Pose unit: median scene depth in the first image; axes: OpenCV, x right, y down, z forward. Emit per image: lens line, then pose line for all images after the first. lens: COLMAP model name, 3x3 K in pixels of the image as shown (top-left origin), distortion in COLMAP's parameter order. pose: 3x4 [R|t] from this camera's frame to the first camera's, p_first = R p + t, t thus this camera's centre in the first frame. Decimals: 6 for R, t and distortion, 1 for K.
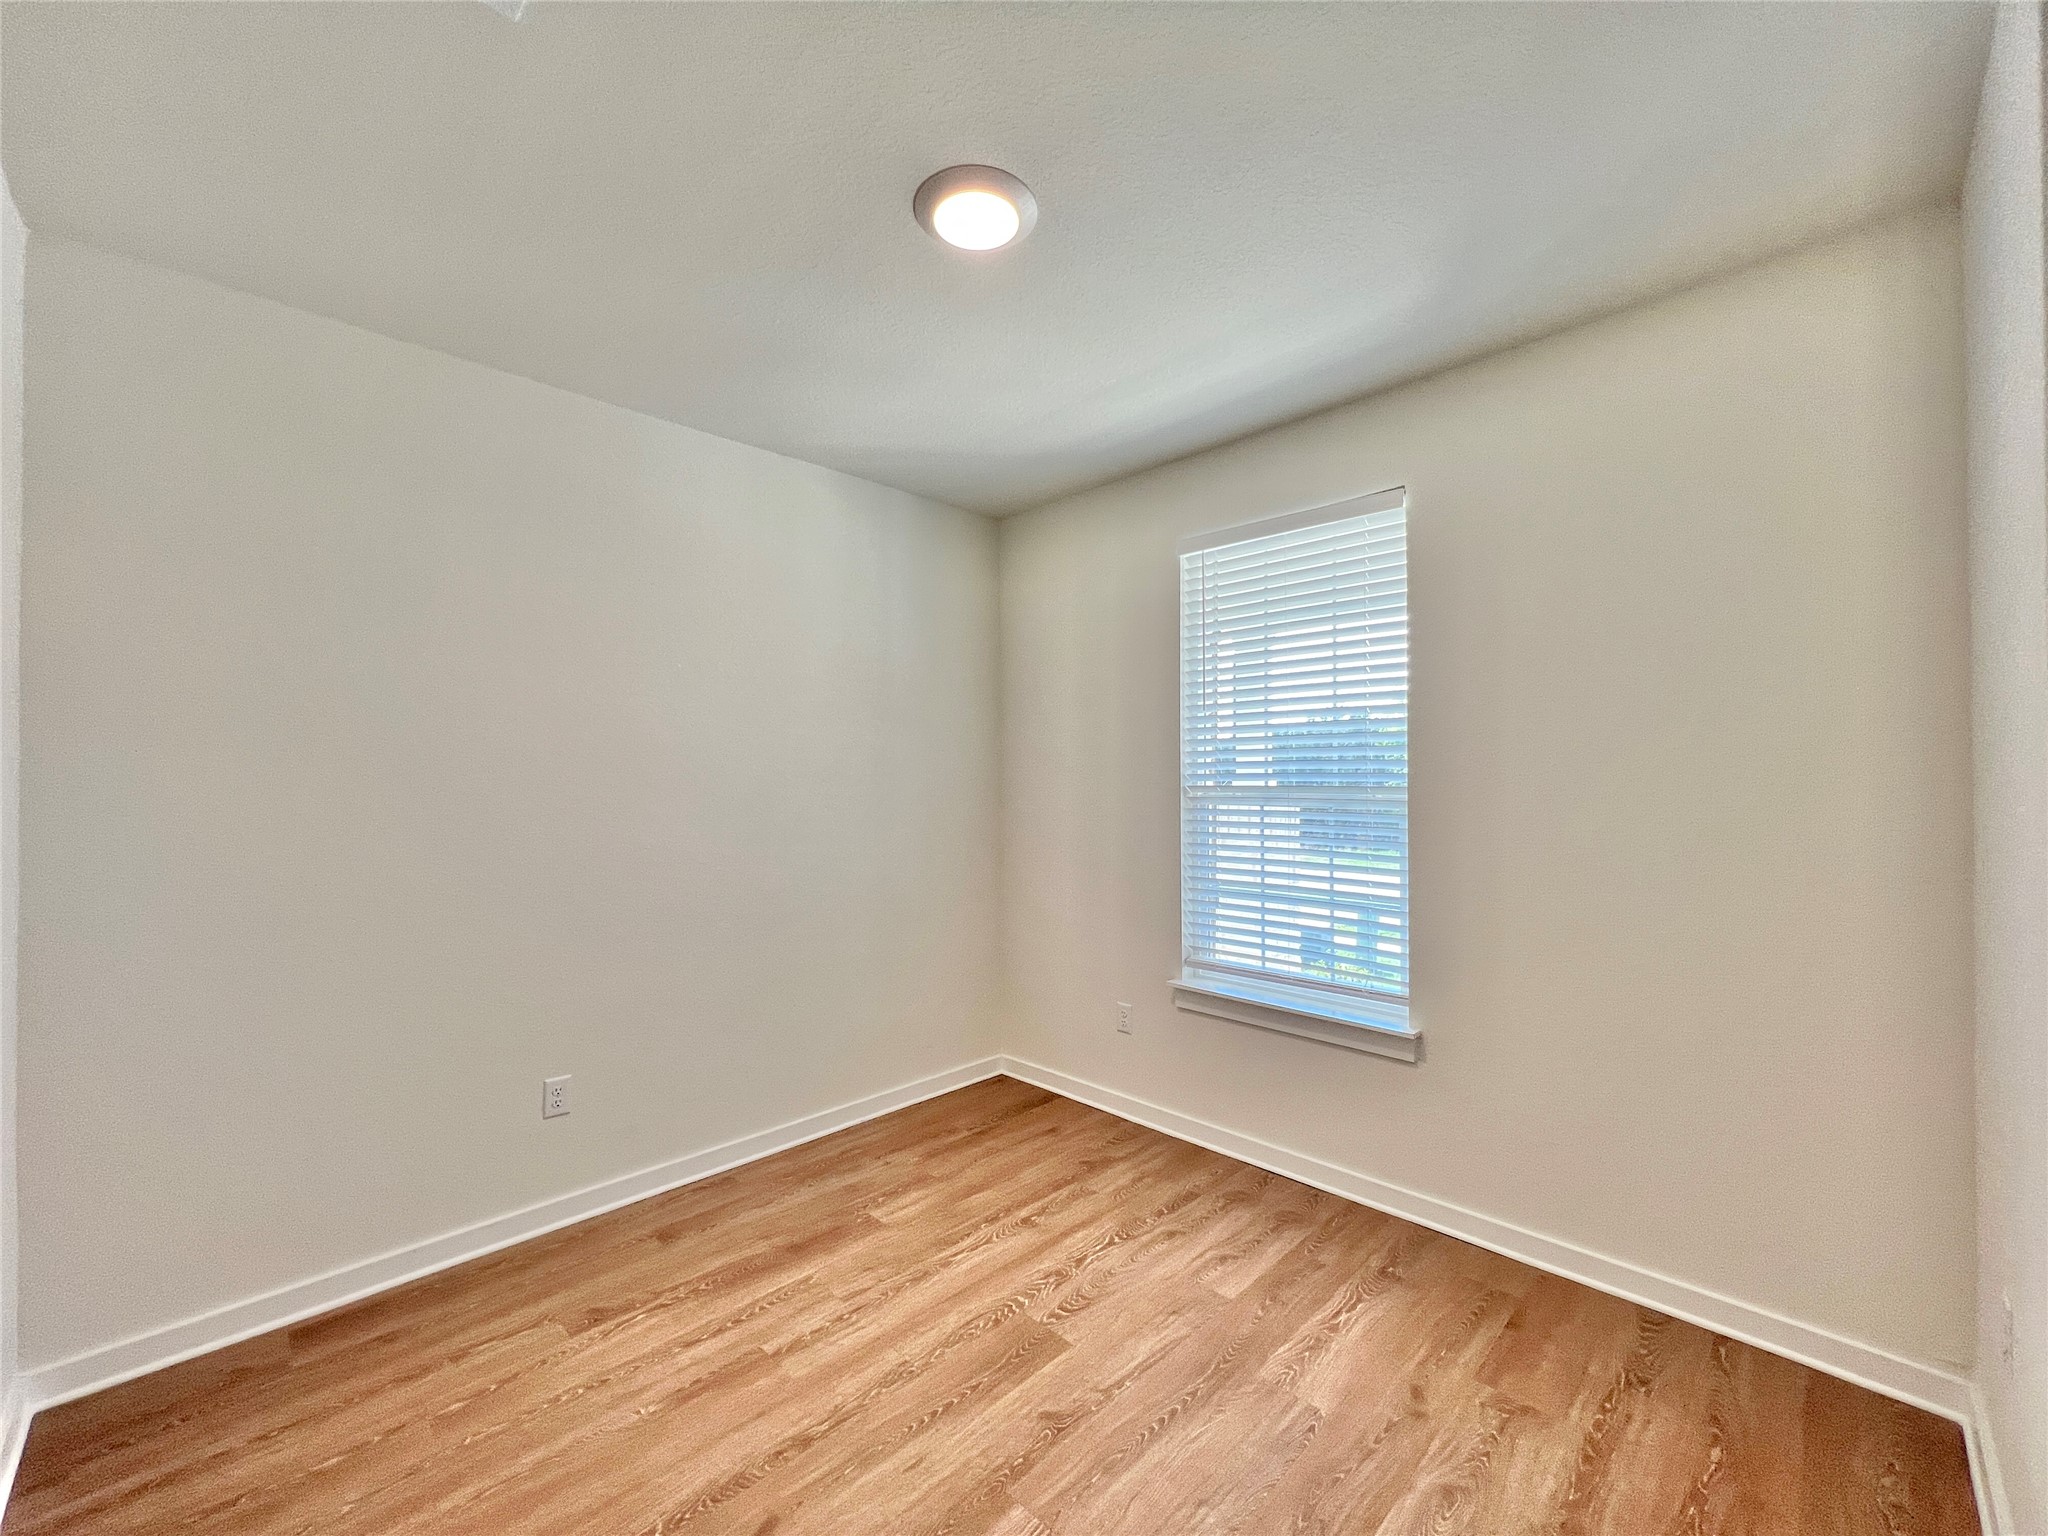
lens RADIAL K [[822.5, 0, 1025.0], [0, 822.5, 773.9], [0, 0, 1]] dist [-0.004327, 0.000806]
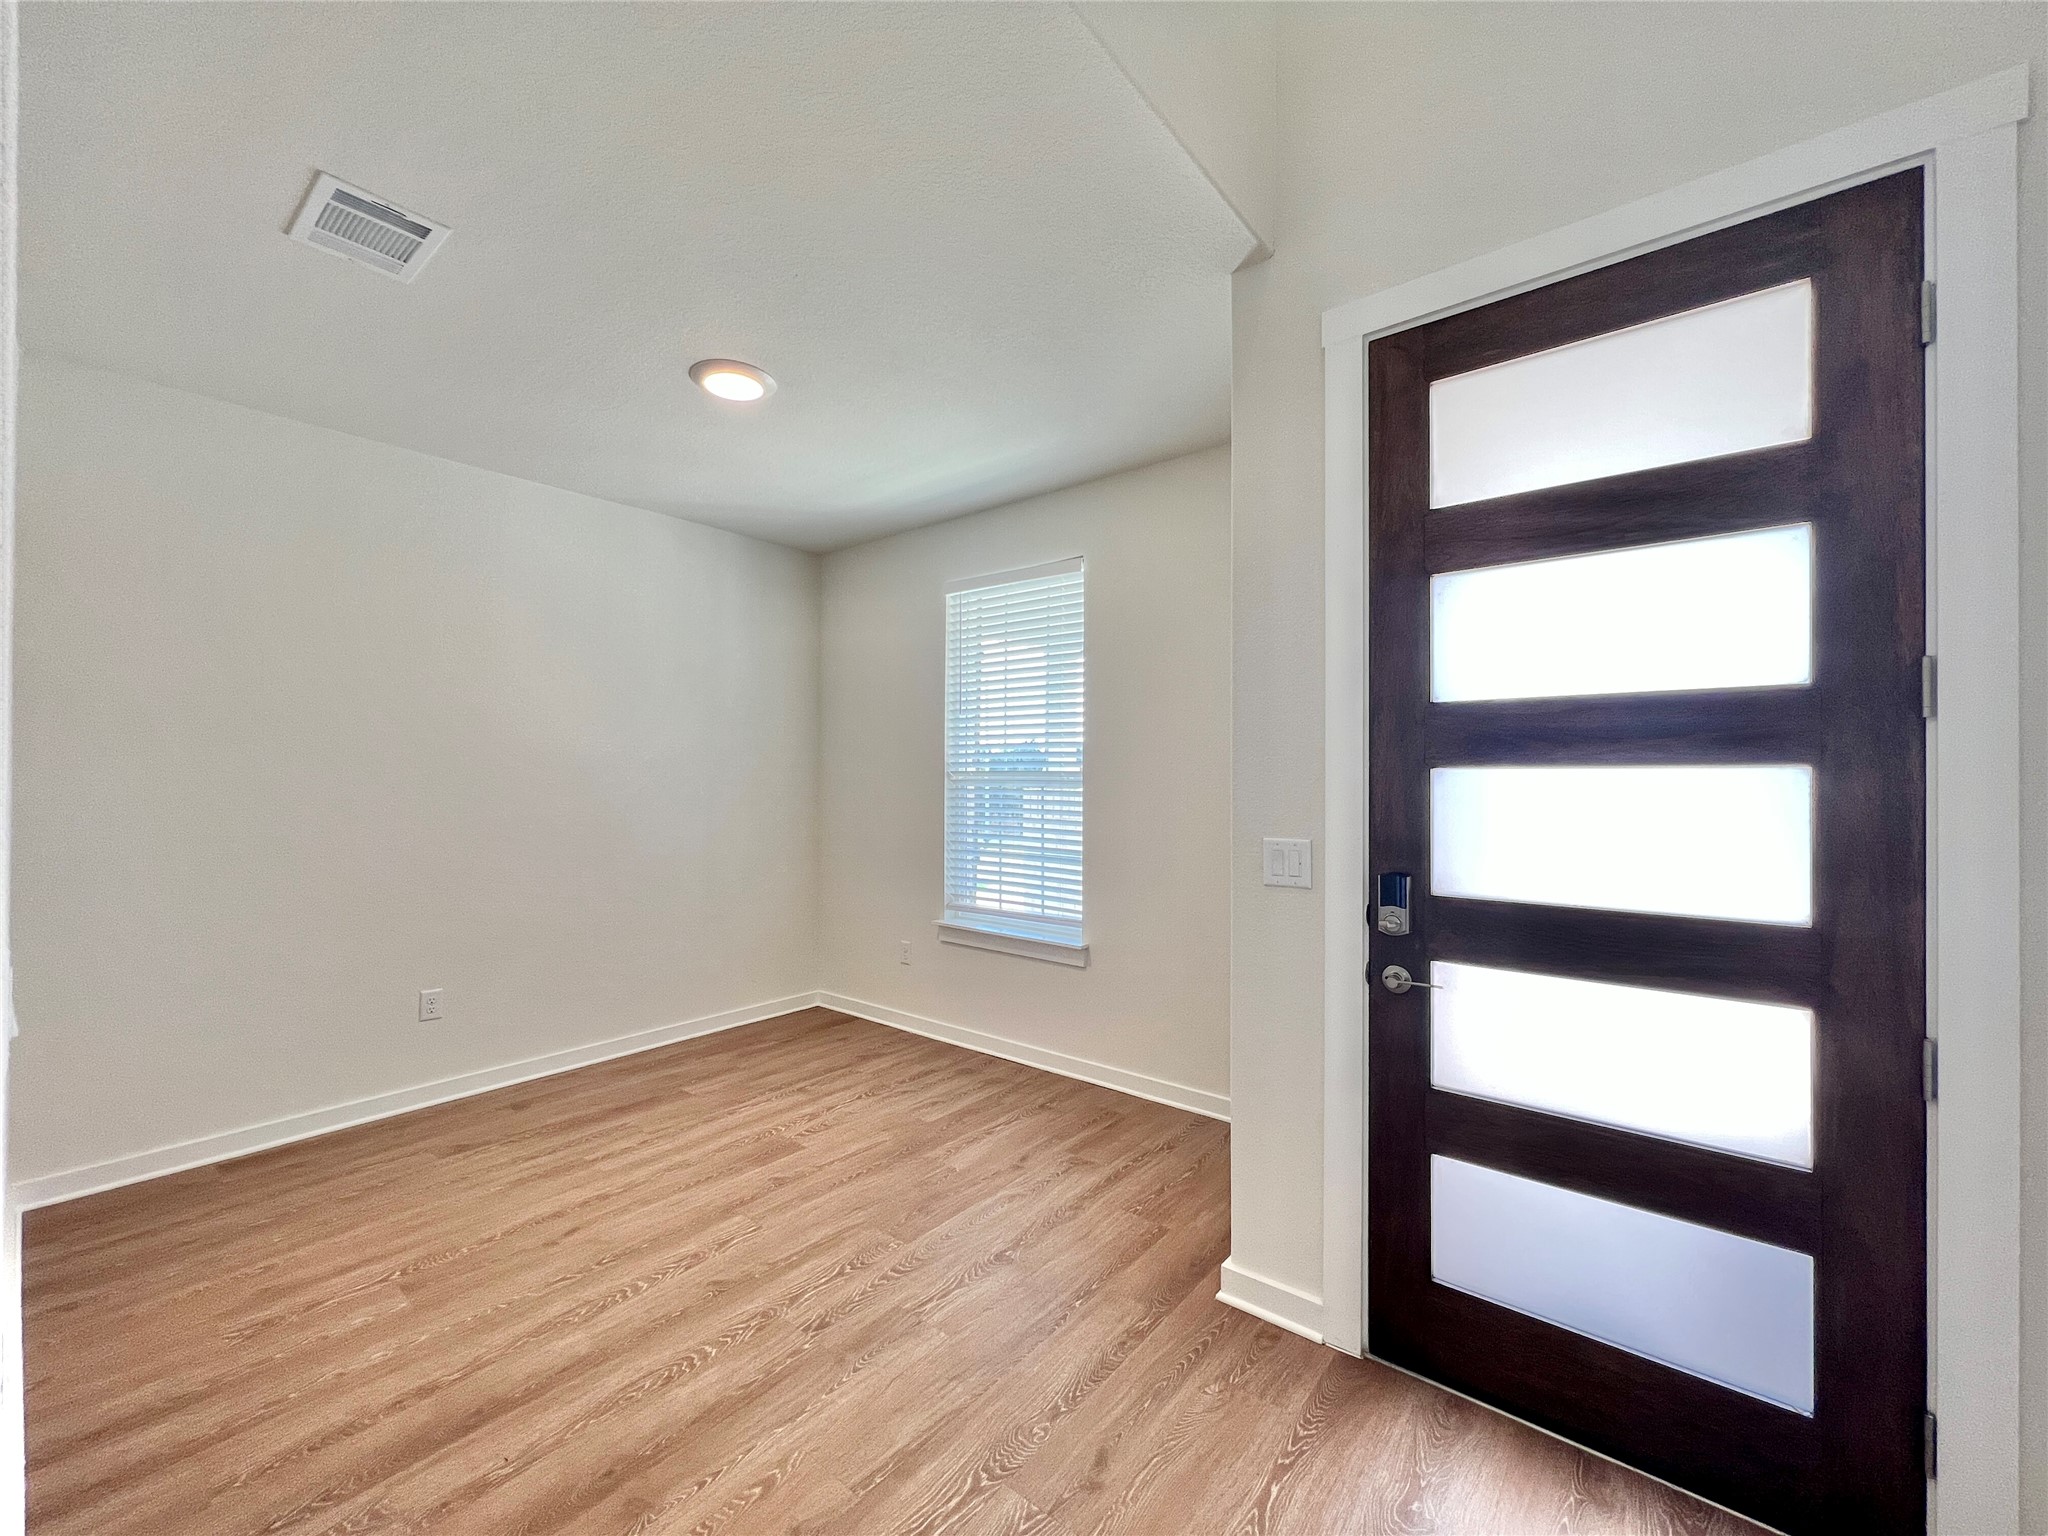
lens RADIAL K [[822.5, 0, 1027.1], [0, 822.5, 773.7], [0, 0, 1]] dist [-0.004327, 0.000806]
pose [[0.994274, 0.007809, 0.106573, 0.224589], [-0.008006, 0.999967, 0.001419, 0.019603], [-0.106559, -0.002264, 0.994304, -0.387287]]
